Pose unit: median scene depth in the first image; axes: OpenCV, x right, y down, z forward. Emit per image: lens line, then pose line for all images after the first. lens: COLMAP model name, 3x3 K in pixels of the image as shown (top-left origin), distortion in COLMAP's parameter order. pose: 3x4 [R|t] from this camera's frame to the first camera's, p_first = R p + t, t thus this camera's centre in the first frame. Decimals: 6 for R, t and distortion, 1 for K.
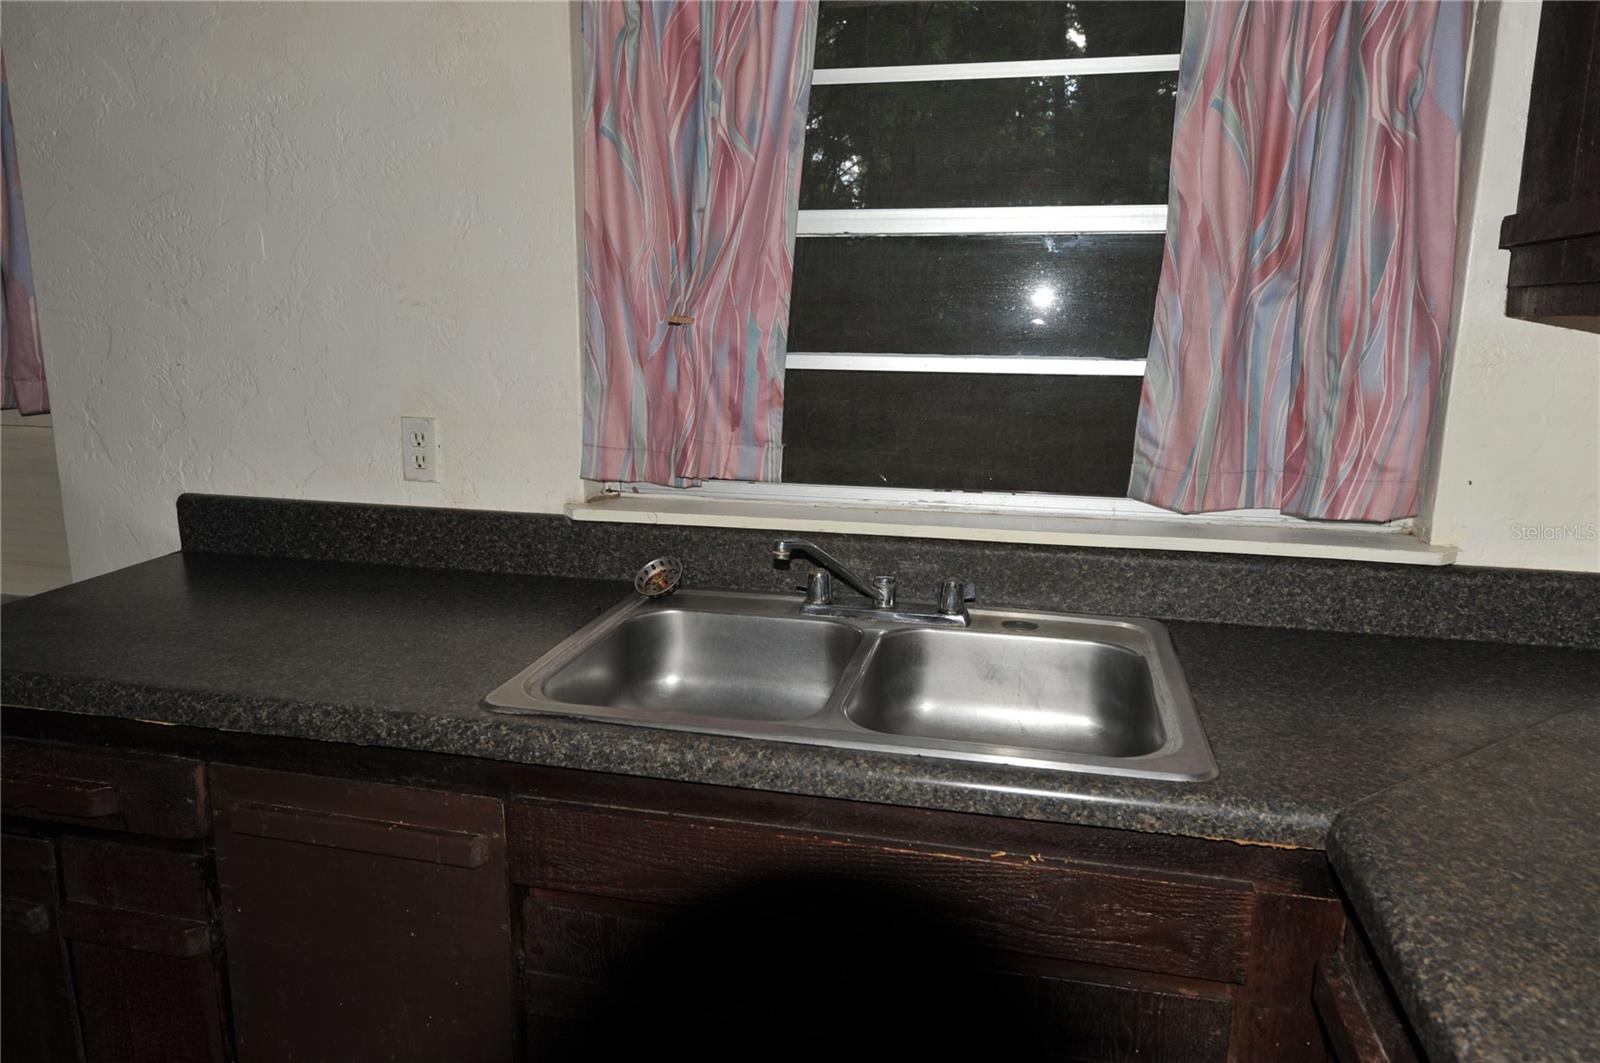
lens RADIAL K [[1040.5, 0, 807.6], [0, 1040.5, 535.0], [0, 0, 1]] dist [0.003762, -0.001550]
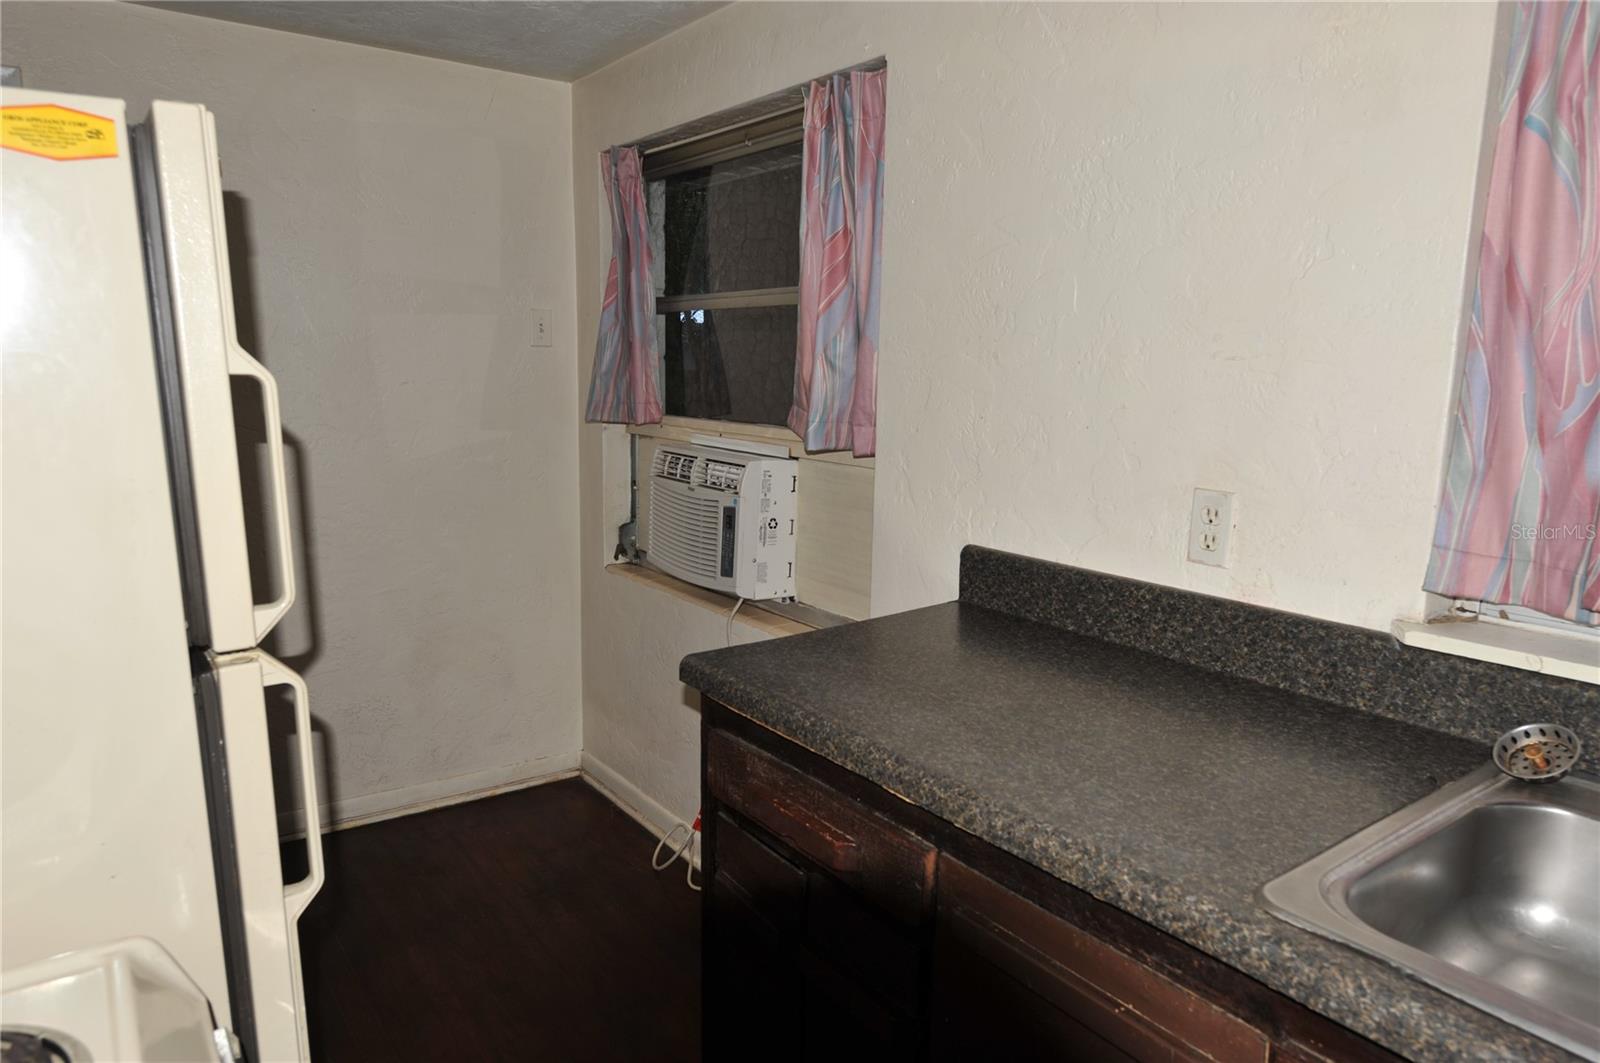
lens RADIAL K [[1040.5, 0, 807.6], [0, 1040.5, 535.0], [0, 0, 1]] dist [0.003762, -0.001550]
pose [[0.754502, 0.110225, -0.646976, -0.073085], [-0.140175, 0.990113, 0.005214, -0.036064], [0.641154, 0.086756, 0.762493, 0.146605]]
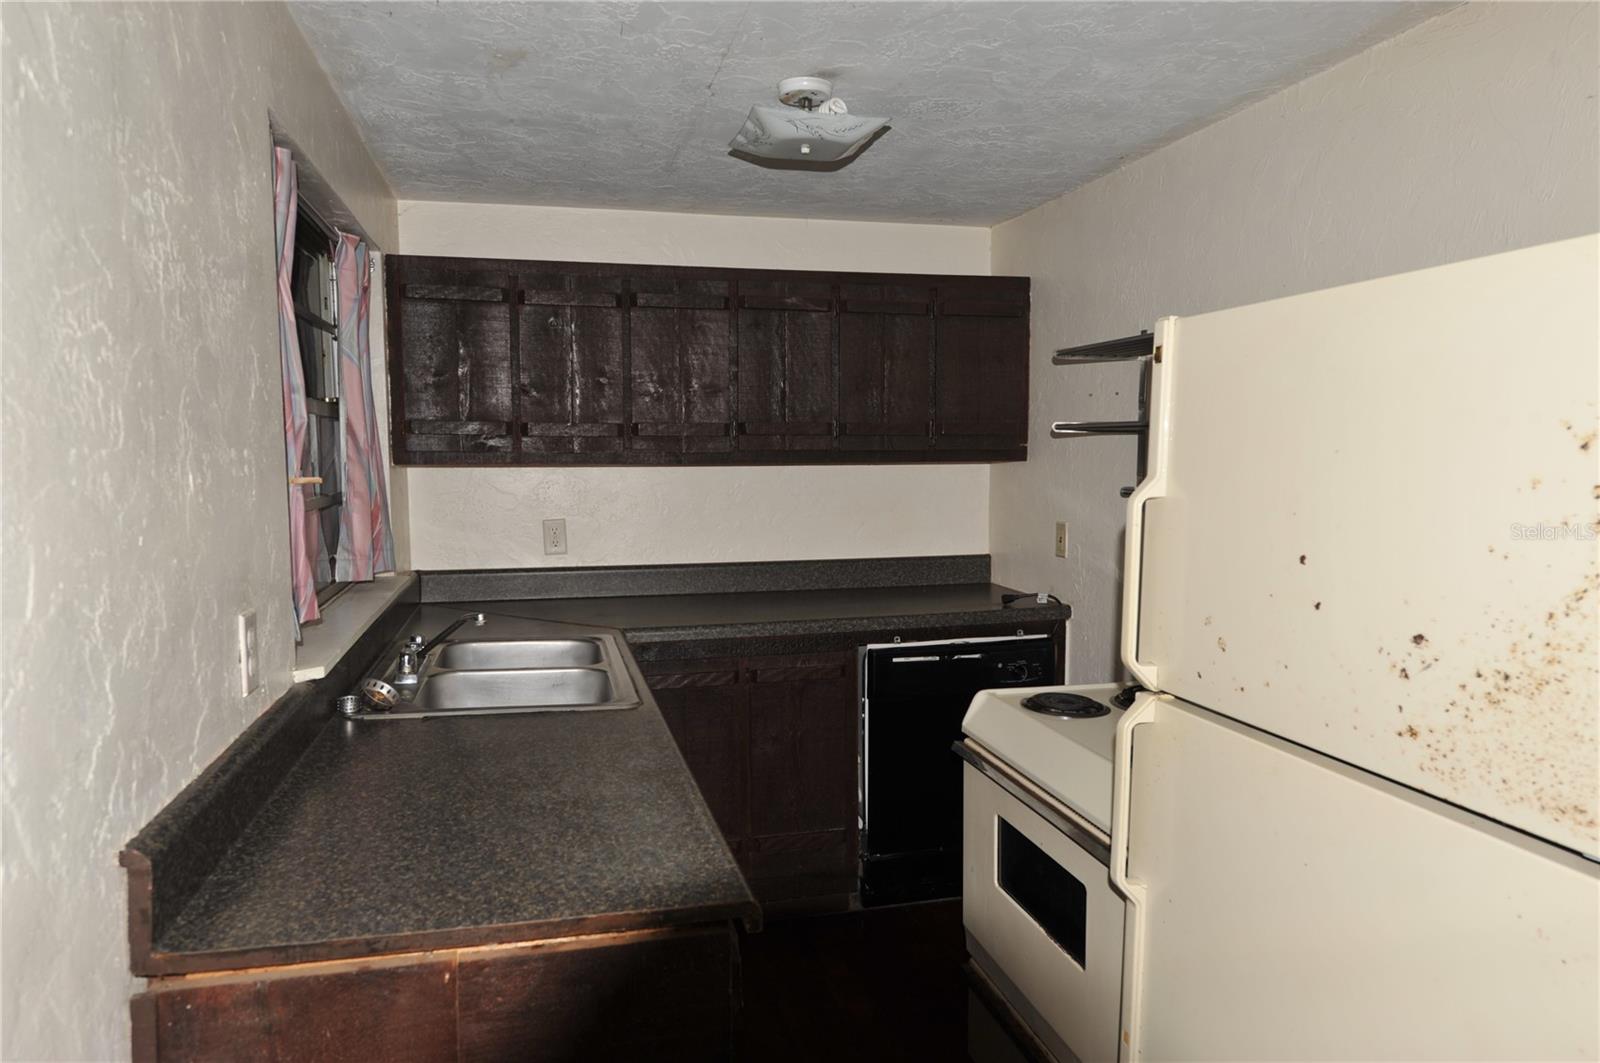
lens RADIAL K [[1040.5, 0, 807.6], [0, 1040.5, 535.0], [0, 0, 1]] dist [0.003762, -0.001550]
pose [[-0.457380, -0.082537, 0.885433, -1.329364], [0.179627, 0.966584, 0.182890, -0.249893], [-0.870941, 0.242698, -0.427270, 0.990723]]
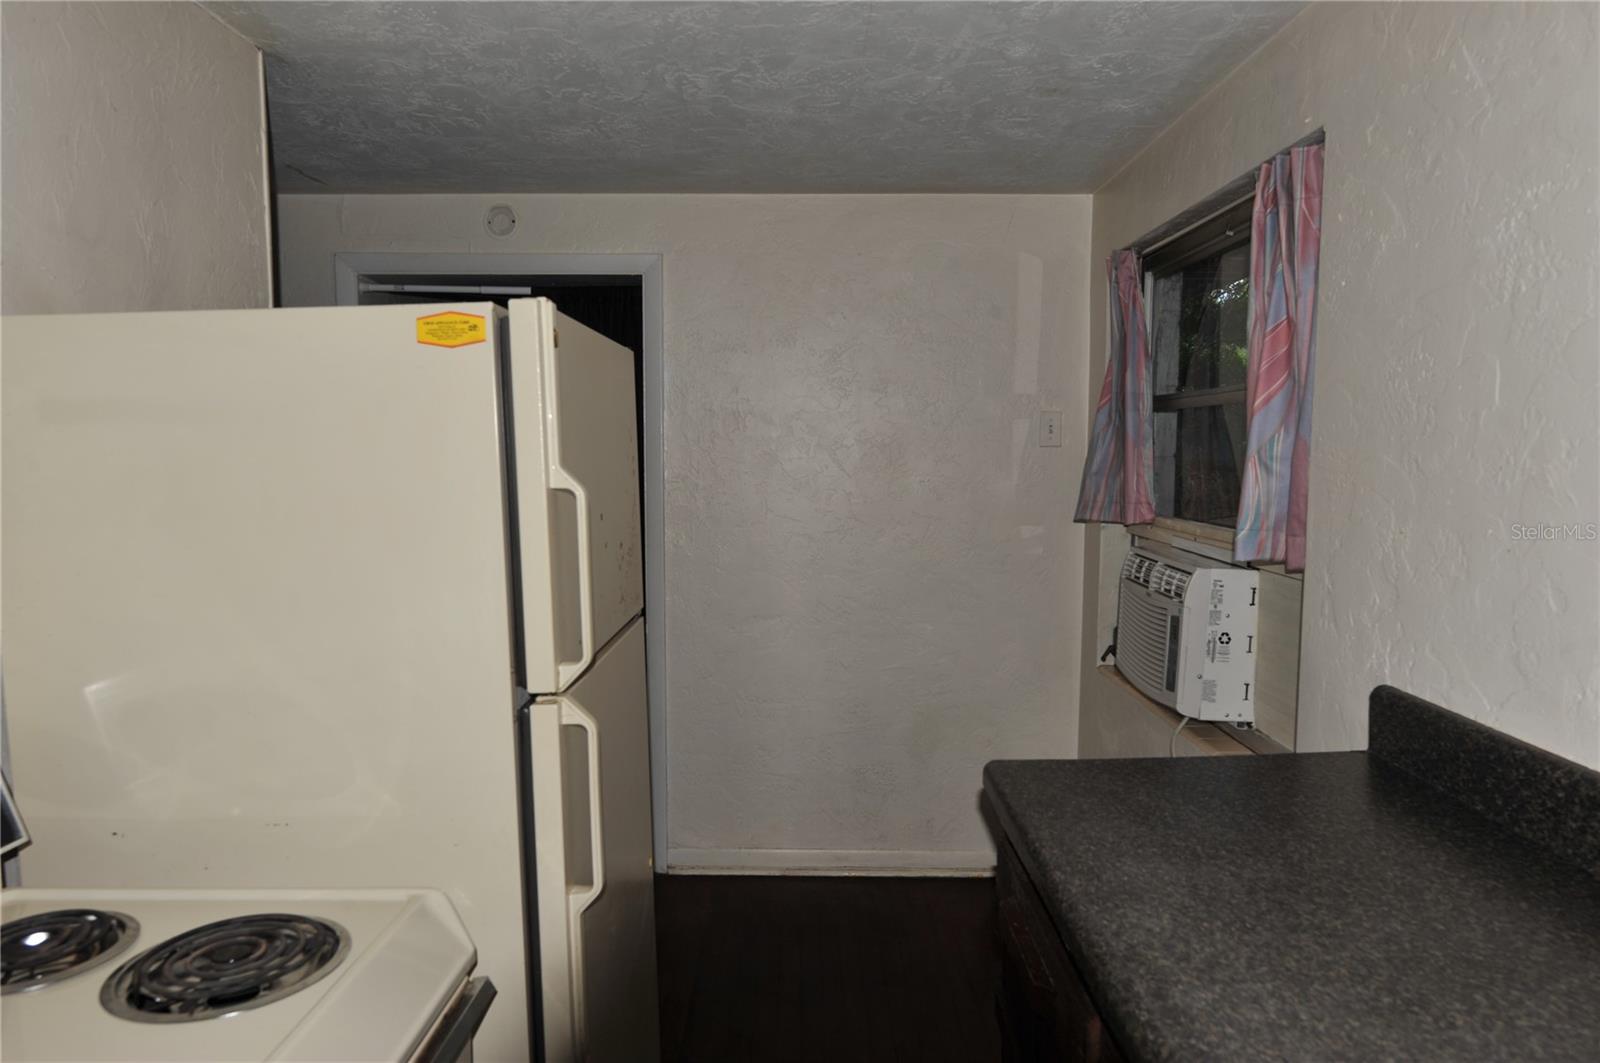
lens RADIAL K [[1040.5, 0, 807.6], [0, 1040.5, 535.0], [0, 0, 1]] dist [0.003762, -0.001550]
pose [[0.223470, 0.073048, -0.971970, 0.110185], [-0.193847, 0.980599, 0.029128, -0.102871], [0.955241, 0.181904, 0.233295, 0.384182]]
